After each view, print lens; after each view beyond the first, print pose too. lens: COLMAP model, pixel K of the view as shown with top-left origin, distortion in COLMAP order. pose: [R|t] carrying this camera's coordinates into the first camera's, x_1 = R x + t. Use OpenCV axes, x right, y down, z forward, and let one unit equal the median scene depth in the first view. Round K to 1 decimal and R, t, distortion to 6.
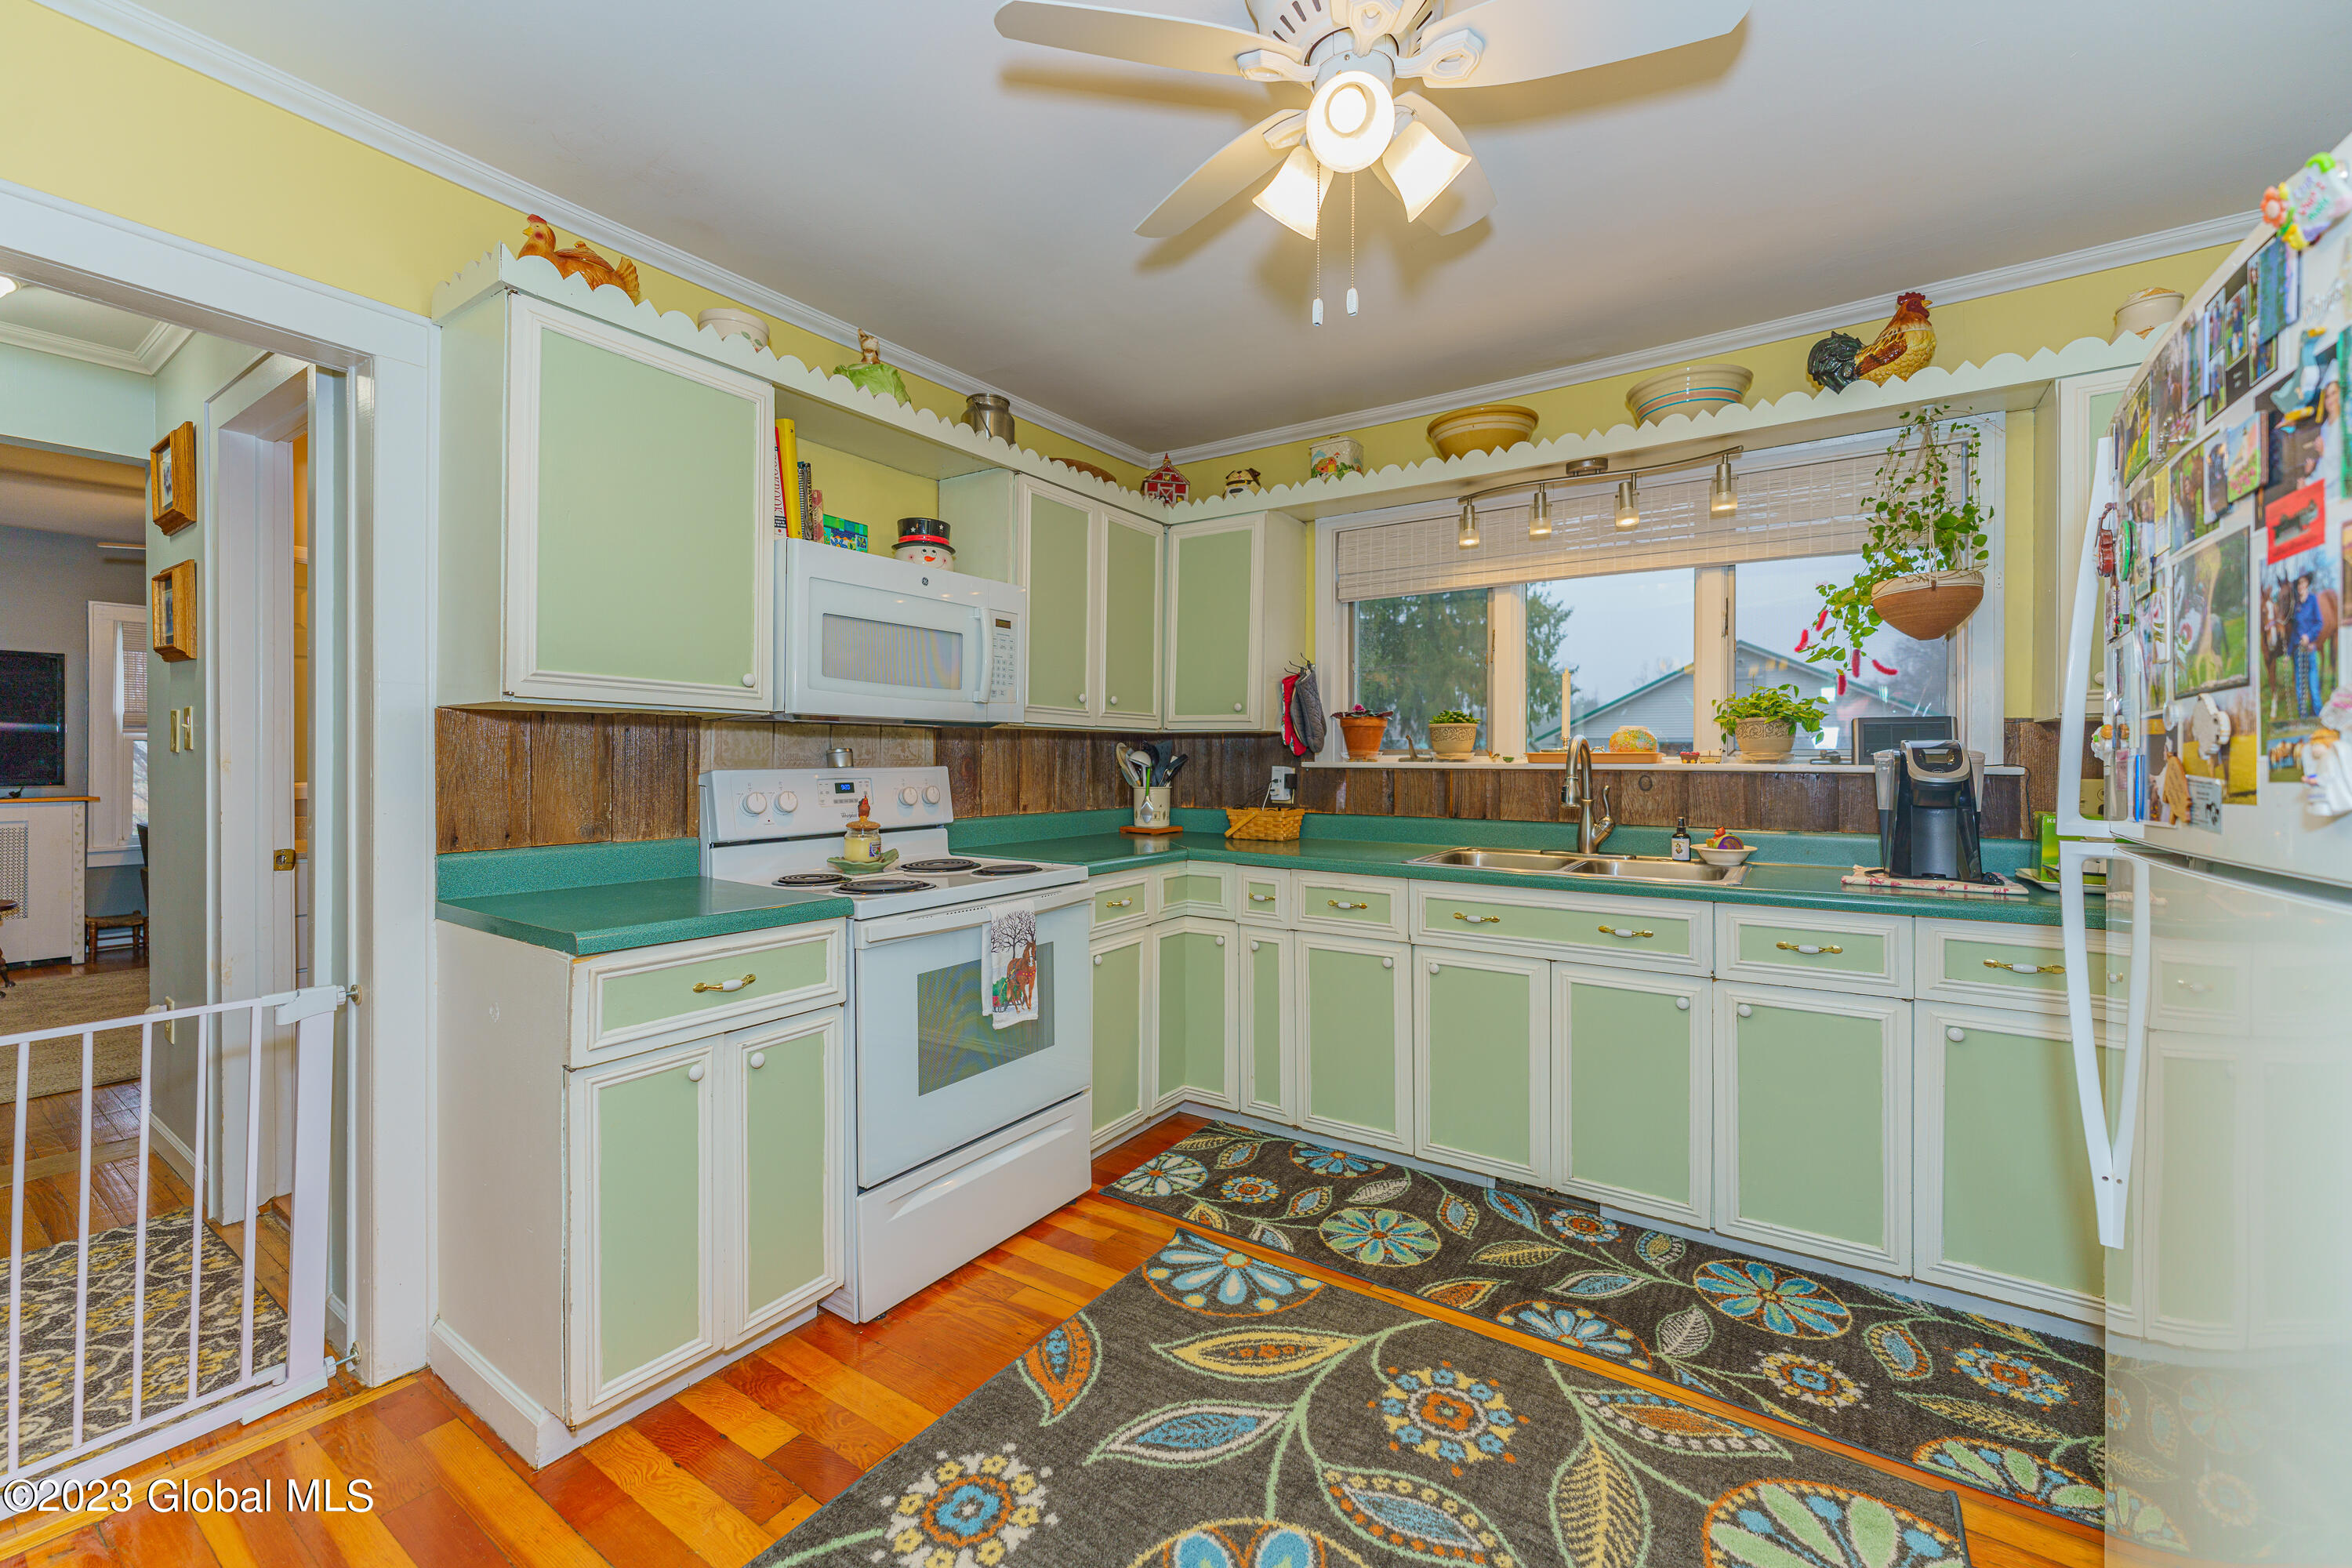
lens RADIAL K [[943.5, 0, 1158.4], [0, 943.5, 760.8], [0, 0, 1]] dist [-0.000169, -0.000465]
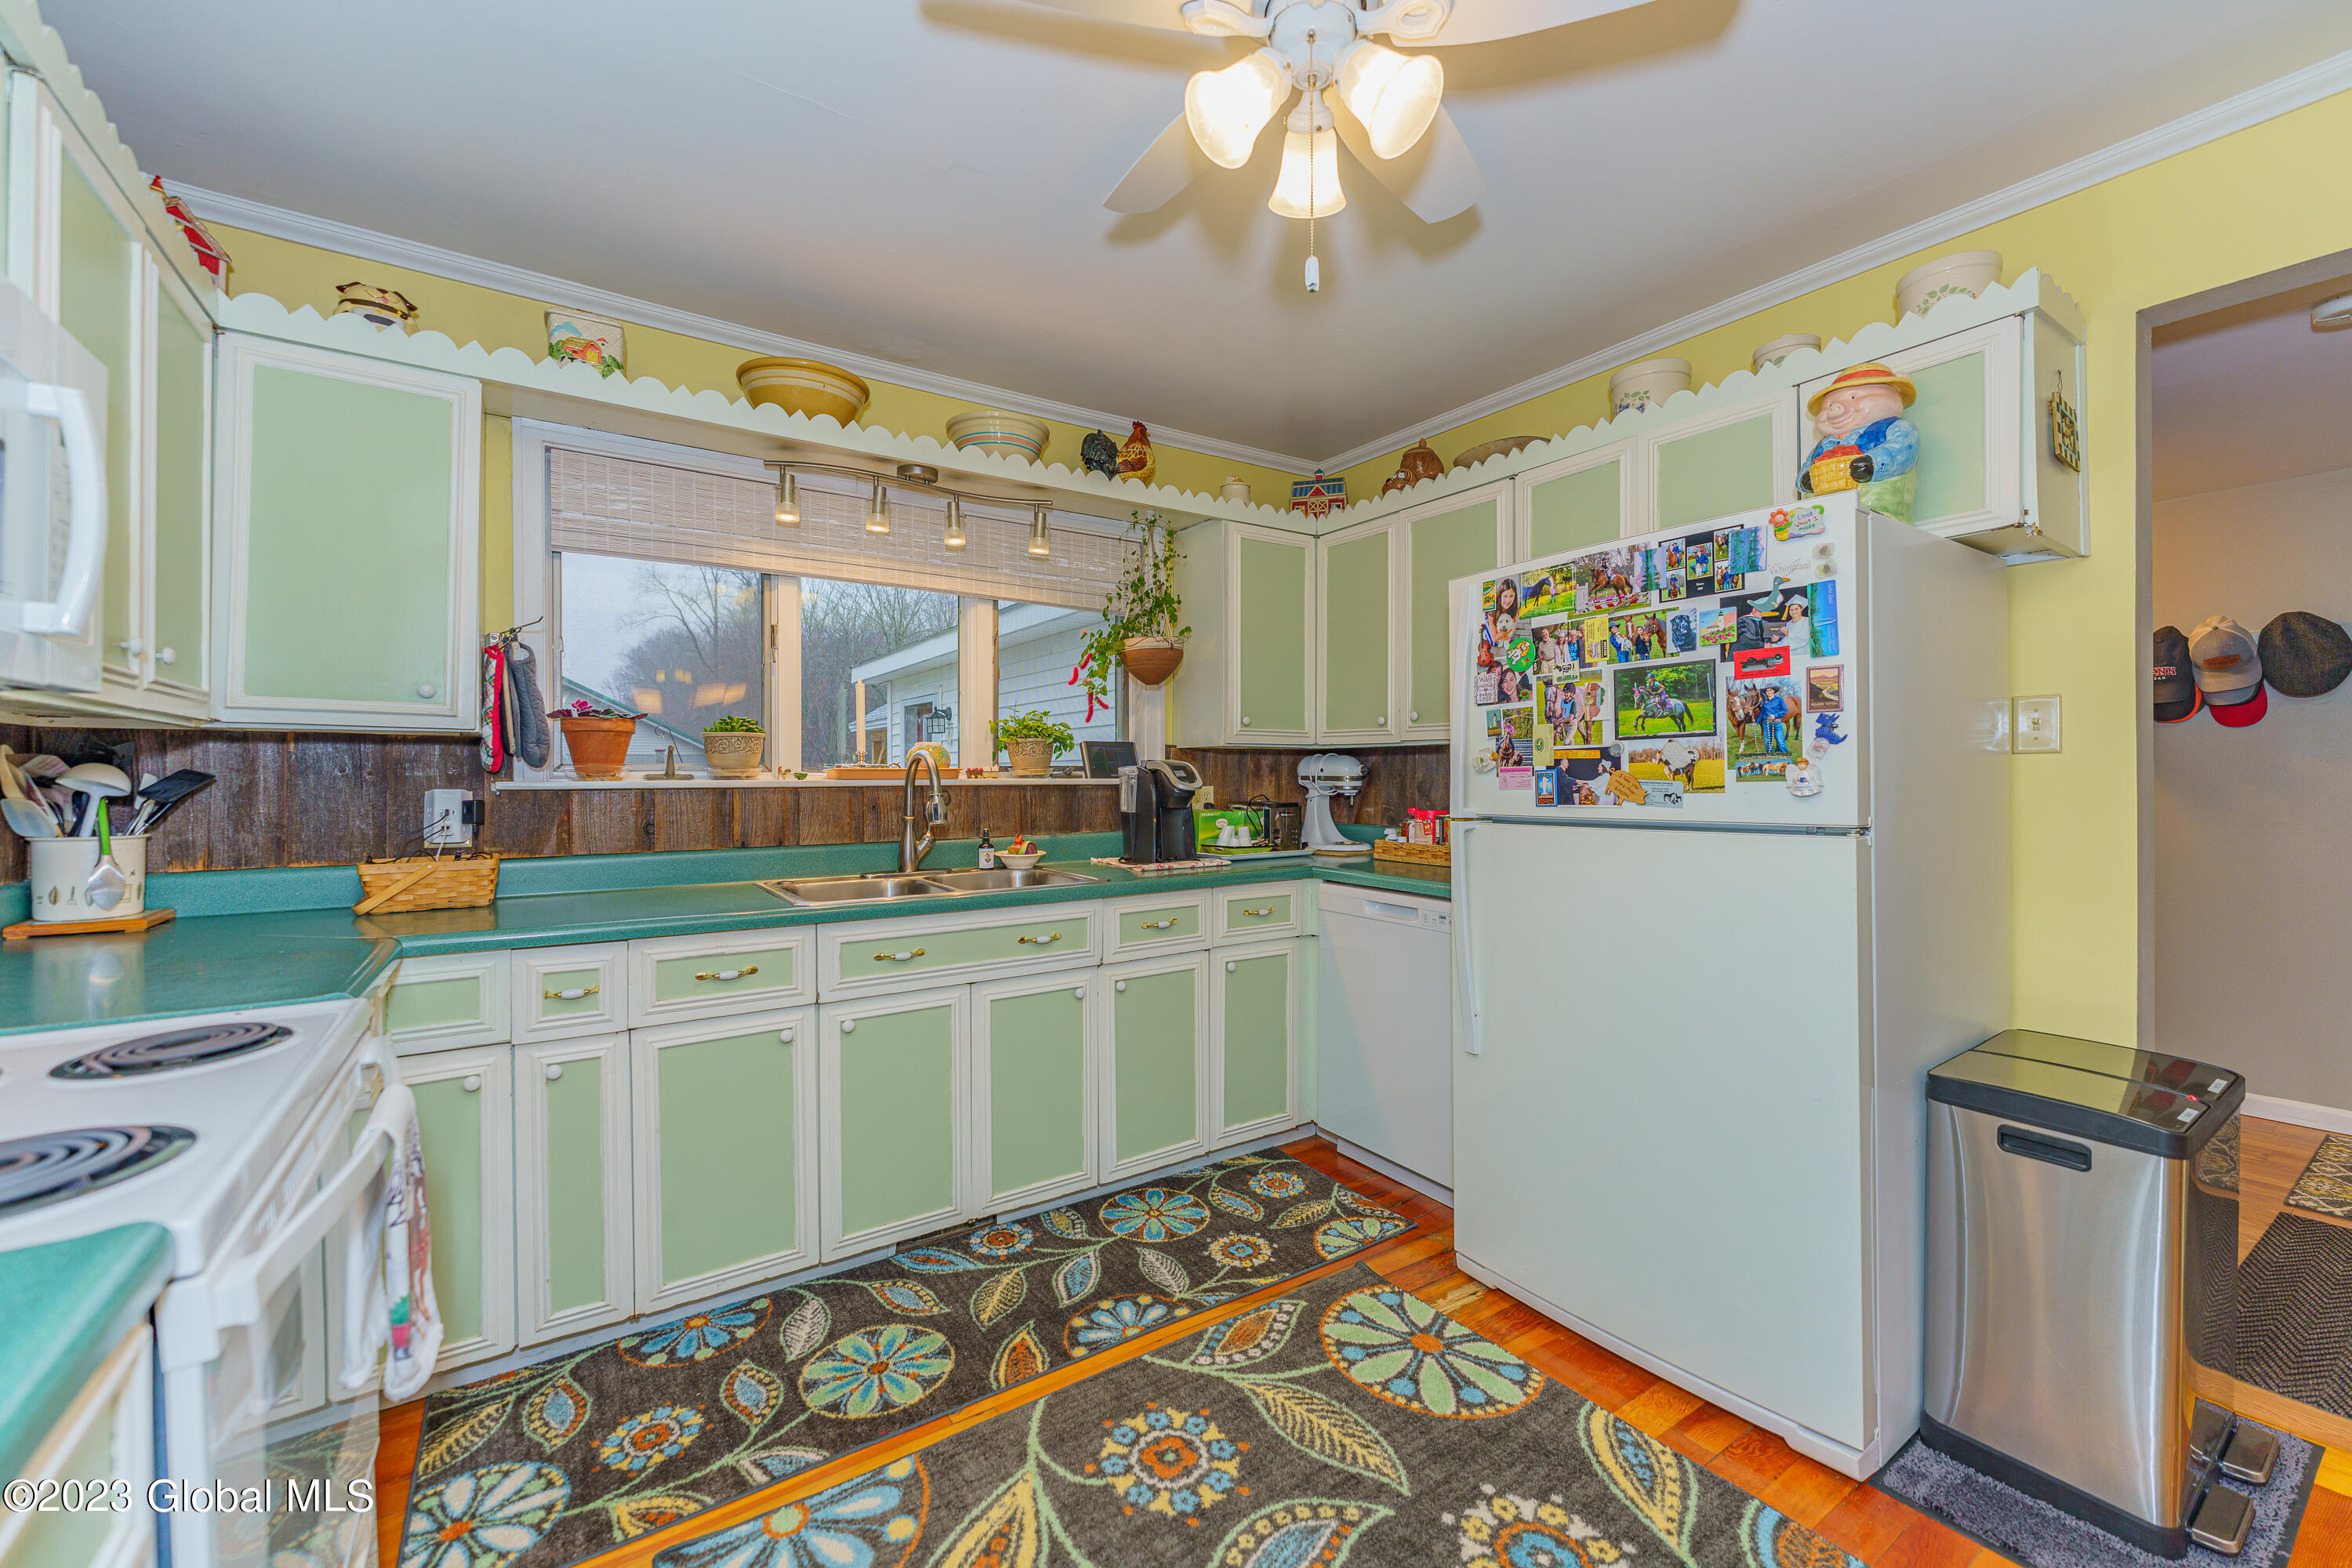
lens RADIAL K [[943.5, 0, 1172.7], [0, 943.5, 782.7], [0, 0, 1]] dist [-0.000169, -0.000465]
pose [[0.354649, -0.012926, 0.934910, -0.414357], [0.007329, 0.999912, 0.011045, -0.002893], [-0.934971, 0.002935, 0.354712, 0.470118]]
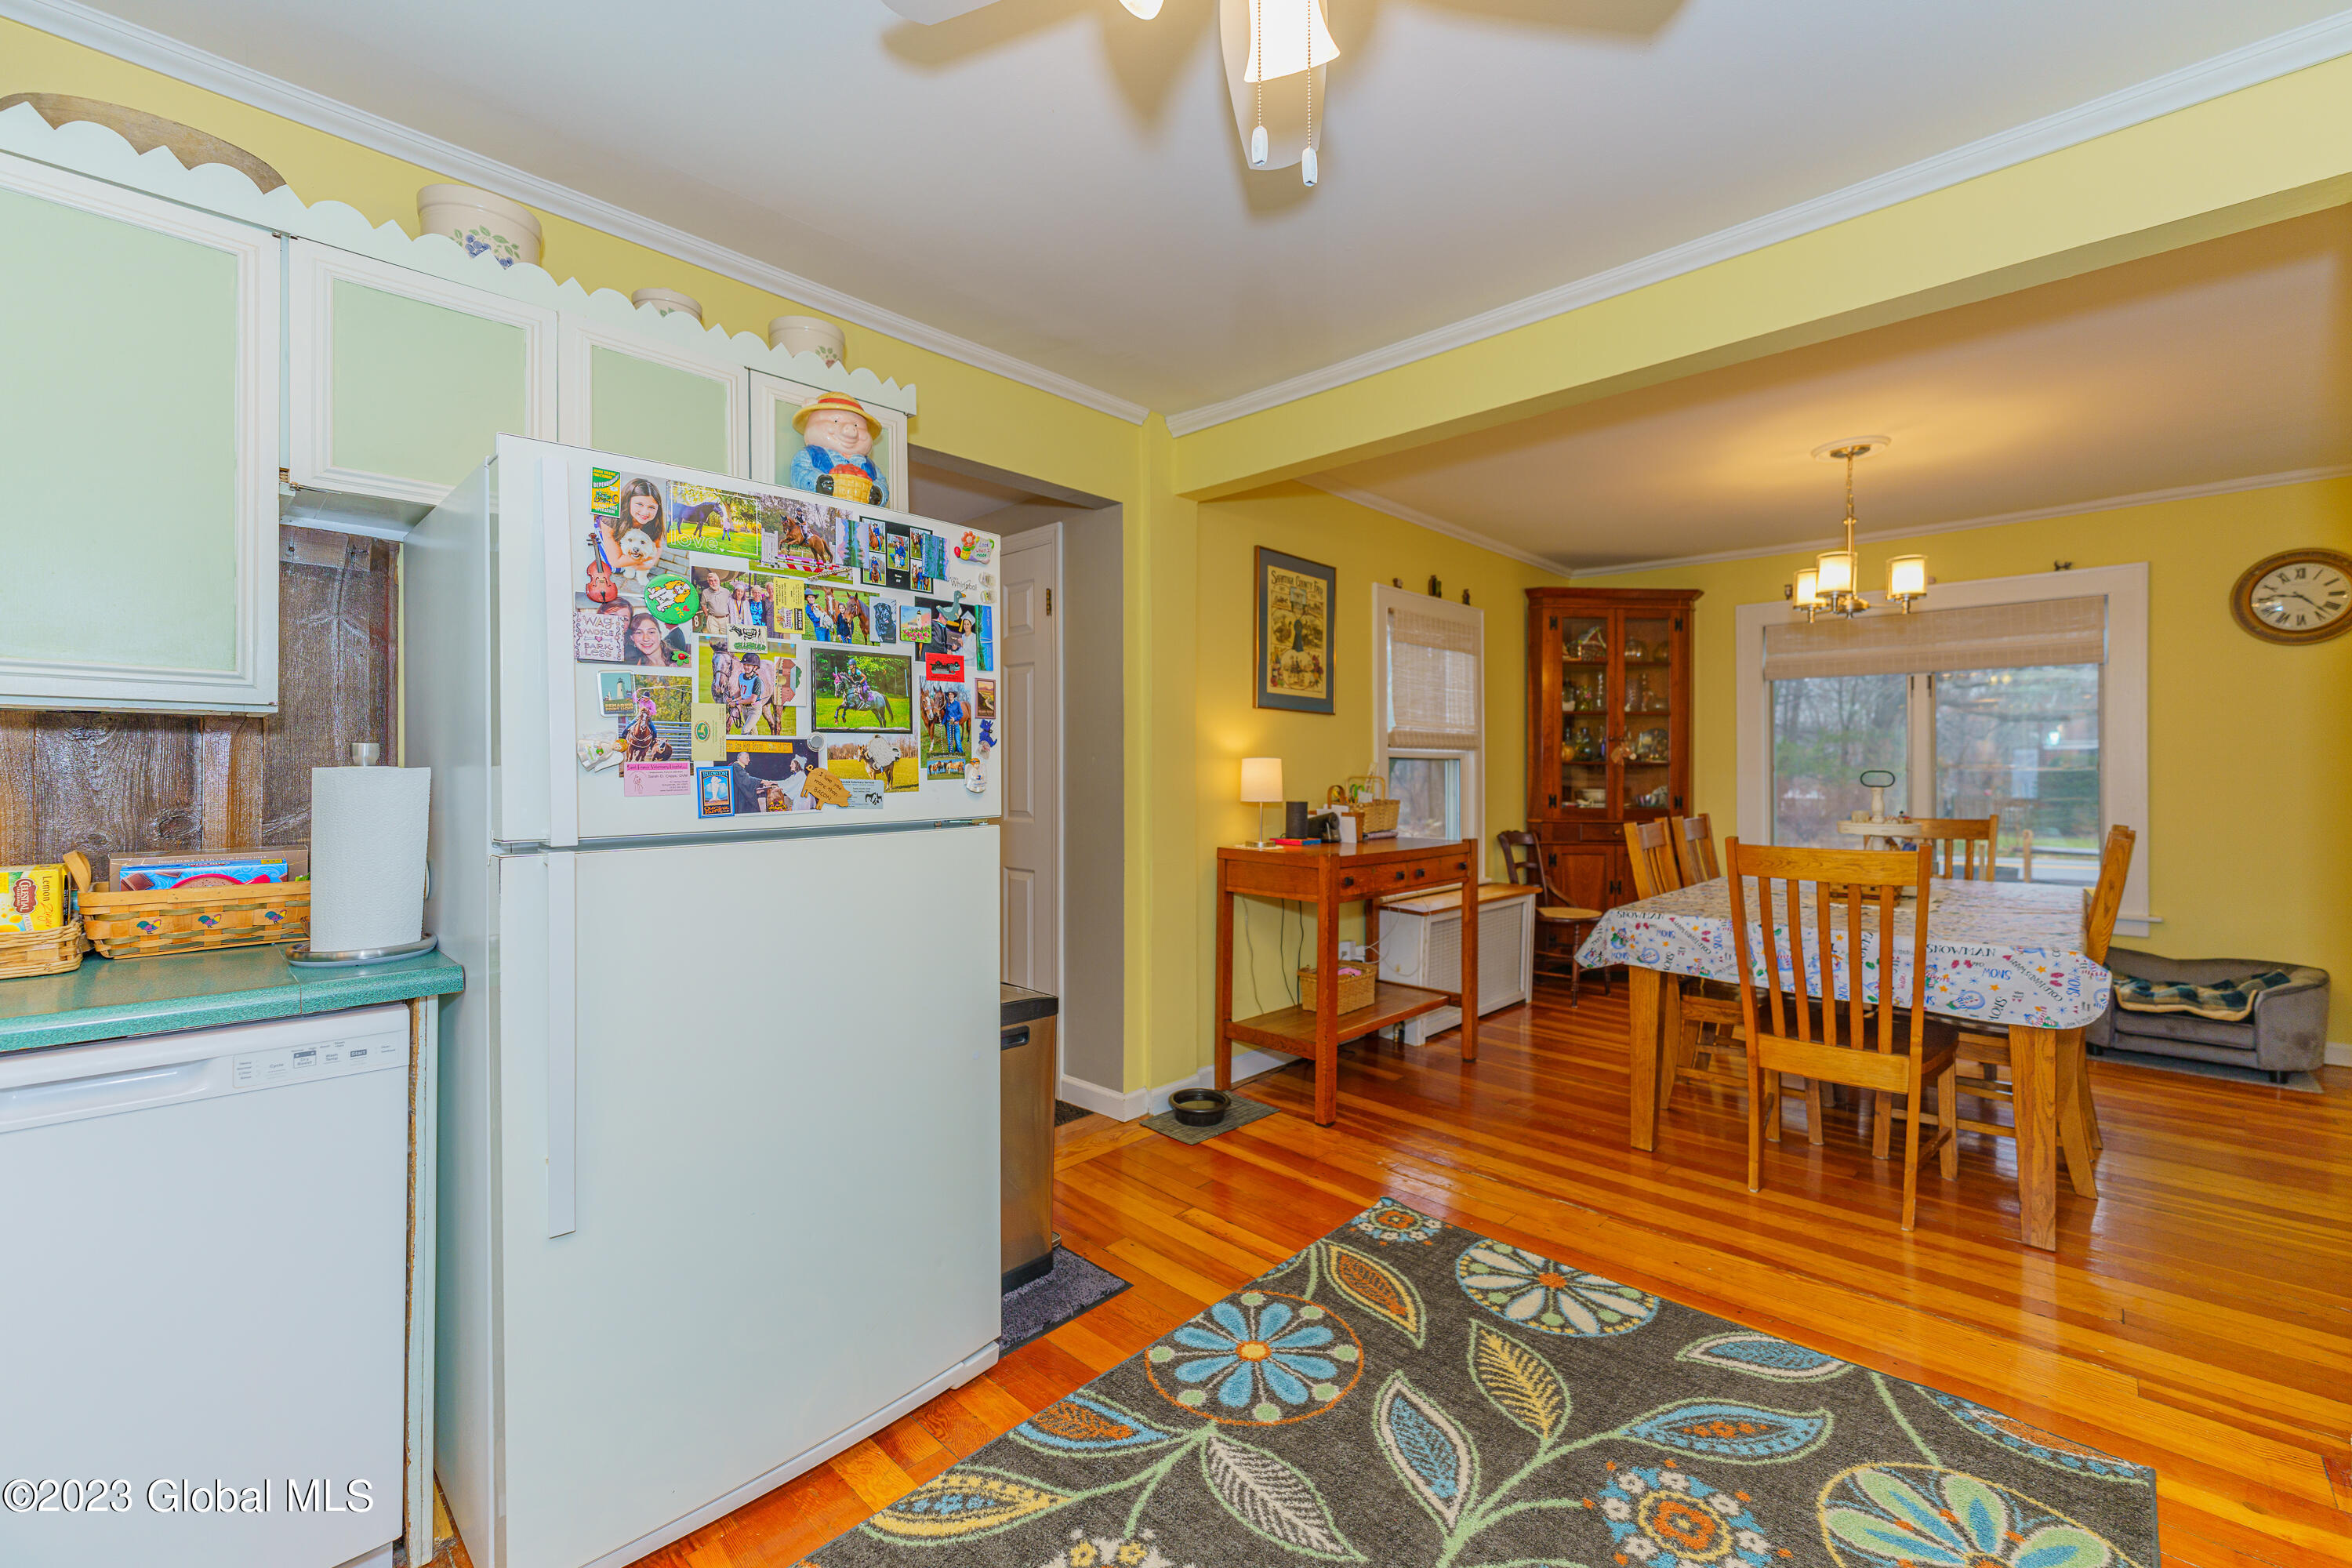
lens RADIAL K [[943.5, 0, 1145.0], [0, 943.5, 776.0], [0, 0, 1]] dist [-0.000169, -0.000465]
pose [[-0.985424, -0.002892, 0.170093, 0.102540], [-0.001309, 0.999955, 0.009418, -0.002667], [-0.170112, 0.009058, -0.985383, 1.003686]]
